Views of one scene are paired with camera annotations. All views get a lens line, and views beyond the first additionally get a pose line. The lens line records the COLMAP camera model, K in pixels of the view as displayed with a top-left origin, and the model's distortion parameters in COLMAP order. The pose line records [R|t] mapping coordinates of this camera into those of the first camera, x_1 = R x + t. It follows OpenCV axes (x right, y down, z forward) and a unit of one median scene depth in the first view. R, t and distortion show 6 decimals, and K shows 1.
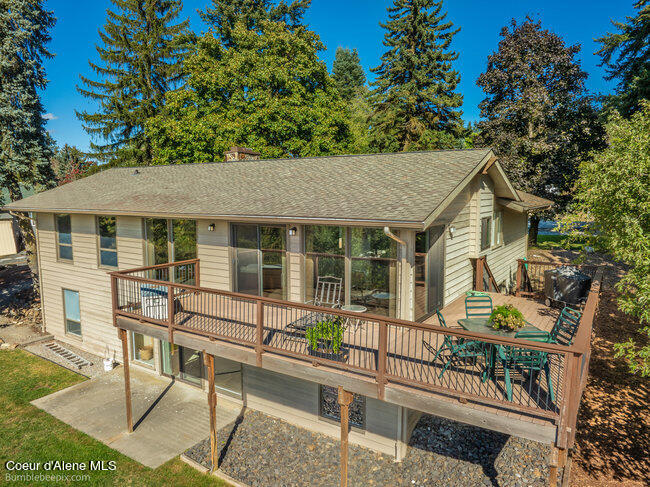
lens RADIAL K [[457.4, 0, 334.2], [0, 457.4, 244.1], [0, 0, 1]] dist [-0.025691, -0.003075]
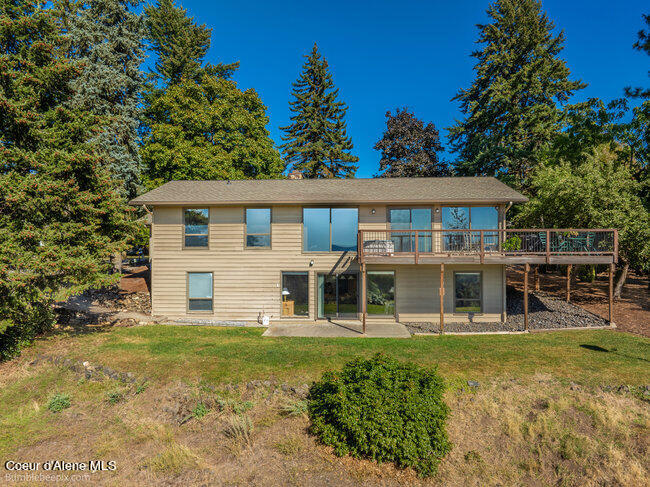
lens RADIAL K [[462.5, 0, 325.0], [0, 462.5, 243.5], [0, 0, 1]] dist [-0.038557, -0.004736]
pose [[0.872919, 0.009641, 0.487770, -0.557335], [0.056269, 0.991143, -0.120290, 0.120326], [-0.484609, 0.132450, 0.864645, -0.147215]]
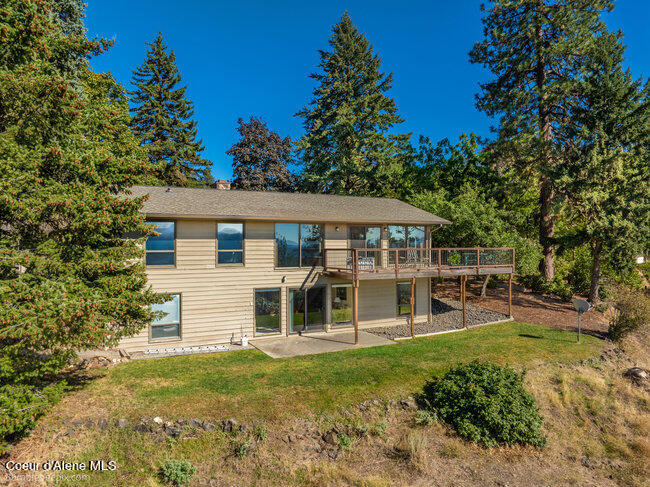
lens RADIAL K [[462.5, 0, 325.0], [0, 462.5, 243.5], [0, 0, 1]] dist [-0.038557, -0.004736]
pose [[0.489036, 0.008145, 0.872226, -0.836336], [0.105696, 0.992035, -0.068525, 0.060874], [-0.865836, 0.125702, 0.484280, 0.088626]]
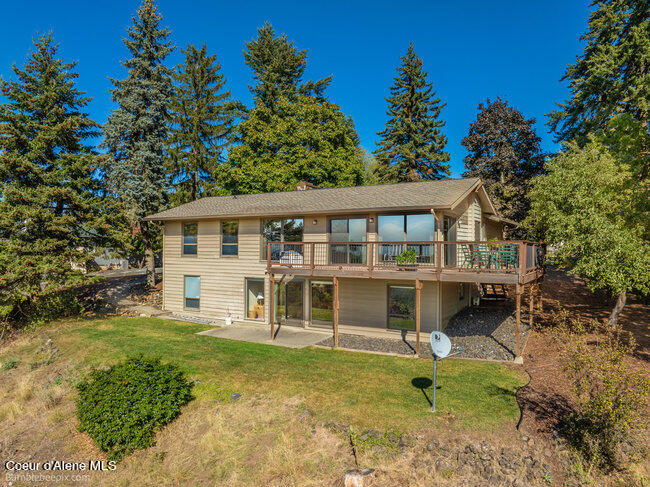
lens RADIAL K [[462.5, 0, 325.0], [0, 462.5, 243.5], [0, 0, 1]] dist [-0.038557, -0.004736]
pose [[0.999531, 0.010096, 0.028899, -0.126817], [-0.006273, 0.991570, -0.129423, 0.116587], [-0.029962, 0.129181, 0.991168, -0.297500]]
